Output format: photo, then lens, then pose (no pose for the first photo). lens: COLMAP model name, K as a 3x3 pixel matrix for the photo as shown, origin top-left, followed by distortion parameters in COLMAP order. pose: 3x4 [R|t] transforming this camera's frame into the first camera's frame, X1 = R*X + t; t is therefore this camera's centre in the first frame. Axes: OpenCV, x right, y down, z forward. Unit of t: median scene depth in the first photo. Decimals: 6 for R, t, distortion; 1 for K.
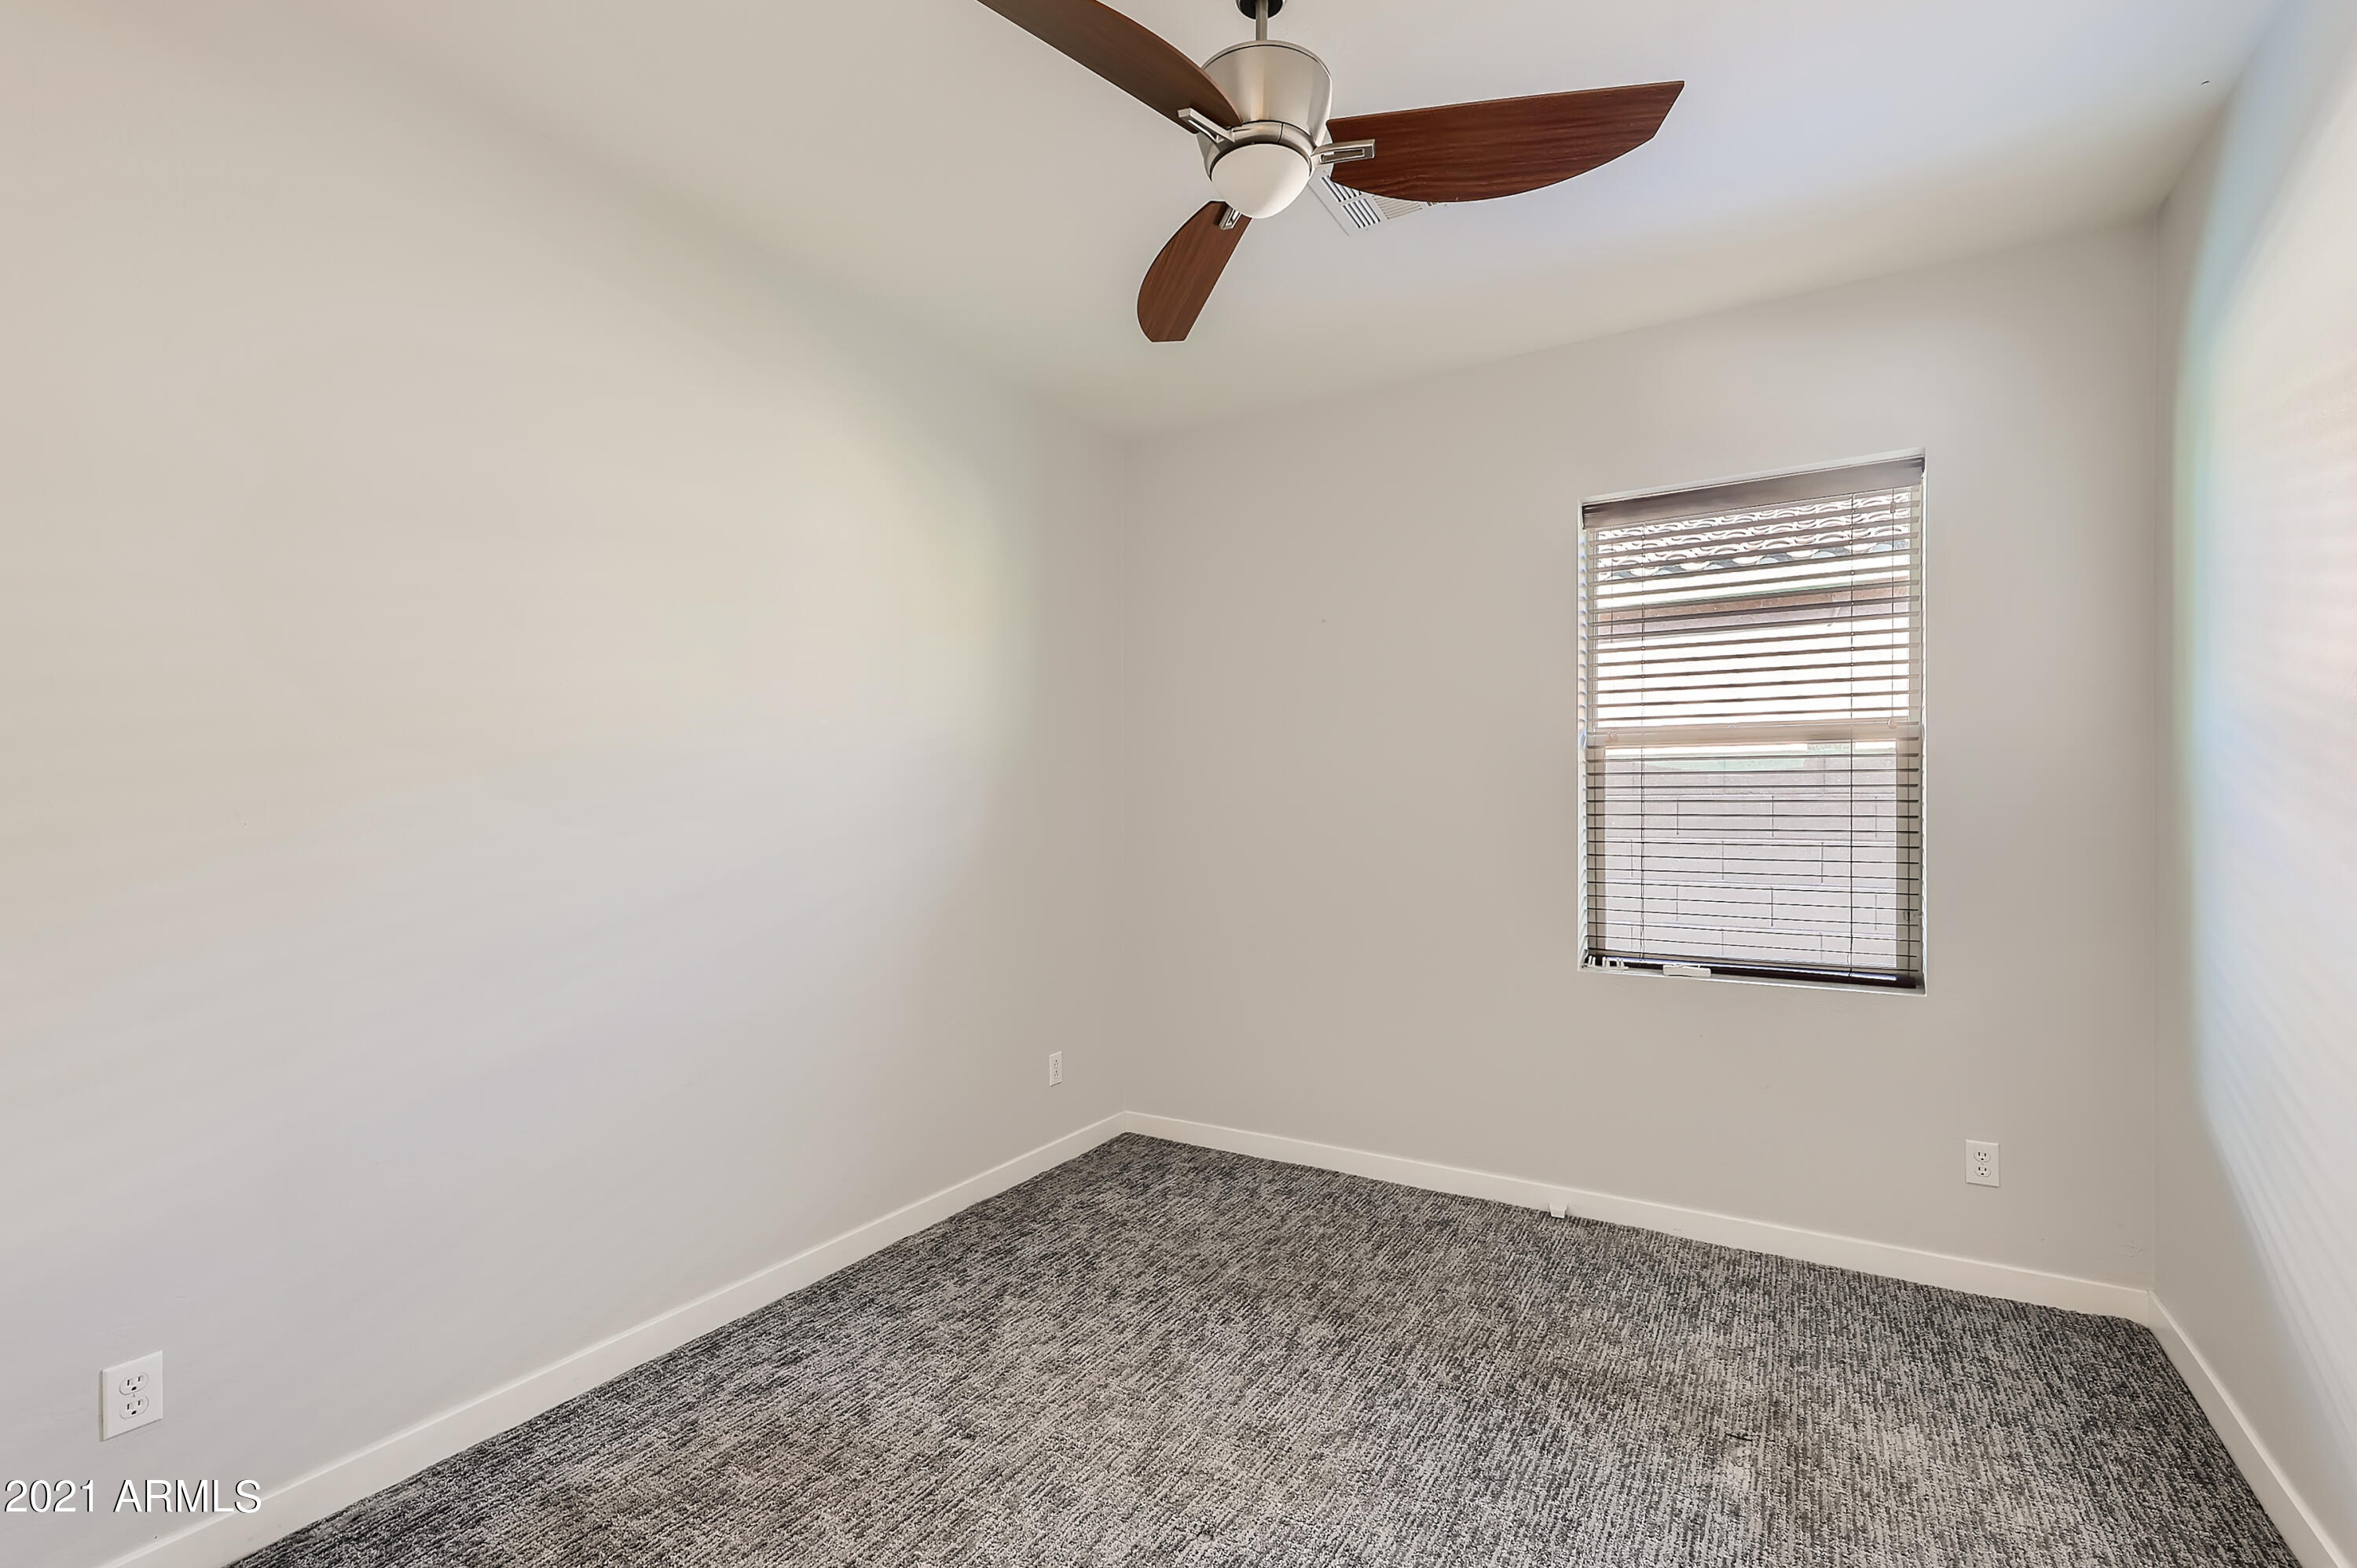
lens RADIAL K [[1045.5, 0, 1154.6], [0, 1045.5, 808.3], [0, 0, 1]] dist [0.009217, -0.000144]
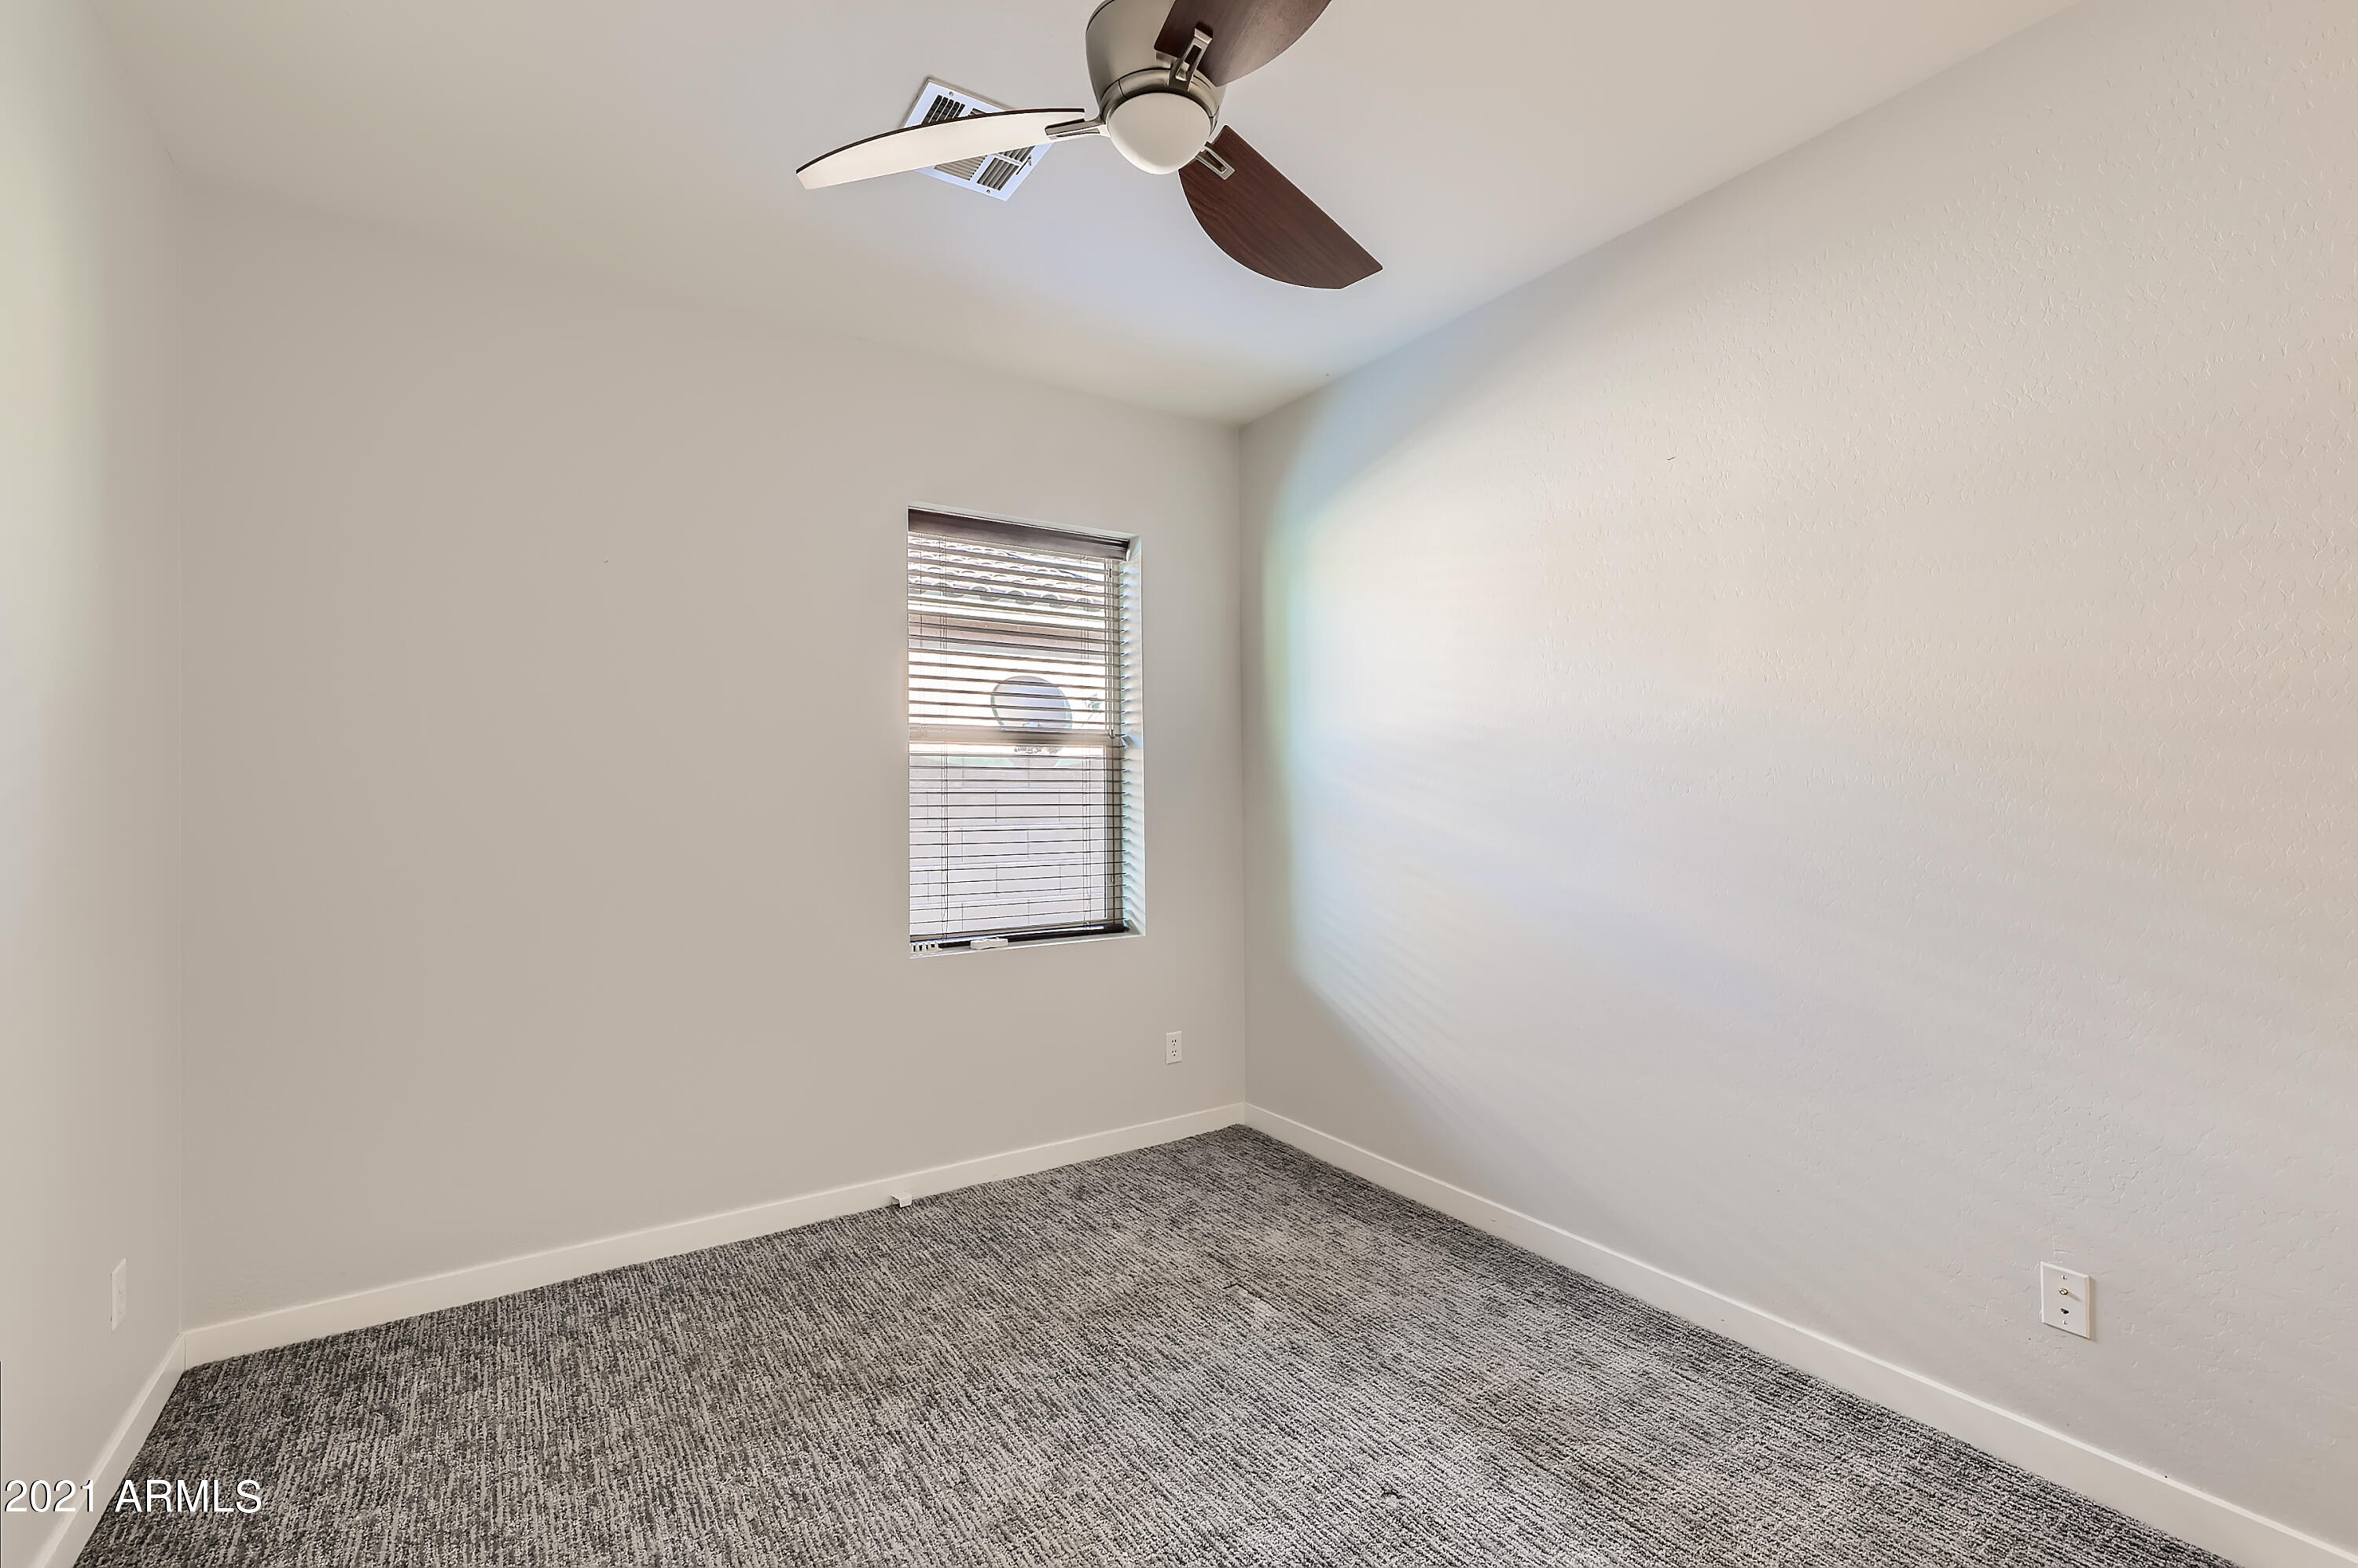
lens RADIAL K [[1045.9, 0, 1157.2], [0, 1045.9, 784.7], [0, 0, 1]] dist [0.009217, -0.000144]
pose [[0.431353, 0.007852, 0.902149, -0.430047], [0.009715, 0.999864, -0.013348, 0.000709], [-0.902131, 0.014522, 0.431218, 0.346174]]
